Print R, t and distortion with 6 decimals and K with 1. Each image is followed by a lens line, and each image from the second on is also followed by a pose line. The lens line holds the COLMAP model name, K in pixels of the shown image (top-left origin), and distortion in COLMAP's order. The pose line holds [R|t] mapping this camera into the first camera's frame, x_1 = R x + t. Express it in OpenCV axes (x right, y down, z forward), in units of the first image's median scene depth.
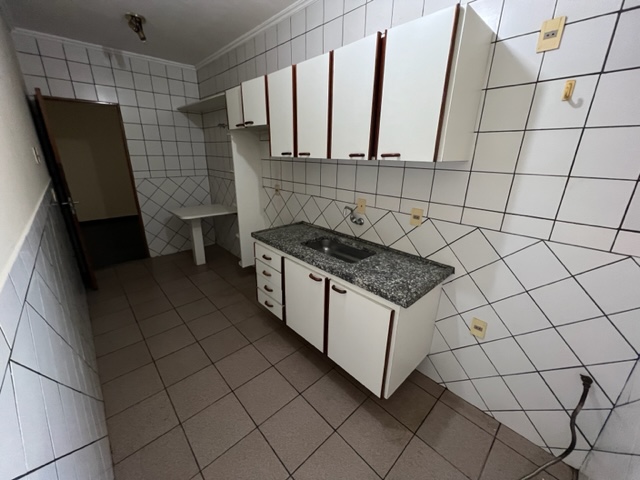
lens RADIAL K [[255.9, 0, 334.2], [0, 255.9, 242.1], [0, 0, 1]] dist [-0.002125, -0.000102]
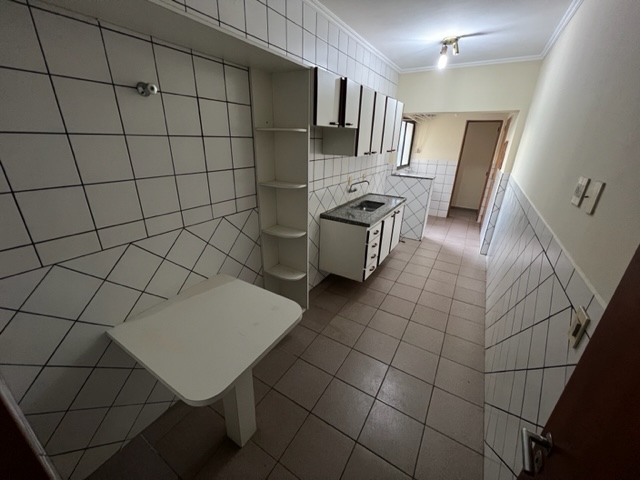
lens RADIAL K [[258.6, 0, 320.0], [0, 258.6, 240.0], [0, 0, 1]] dist [-0.002641, -0.000100]
pose [[-0.223518, -0.312526, 0.923237, -0.605764], [0.379486, 0.844561, 0.377767, -0.206923], [-0.897792, 0.434793, -0.070175, 0.563394]]
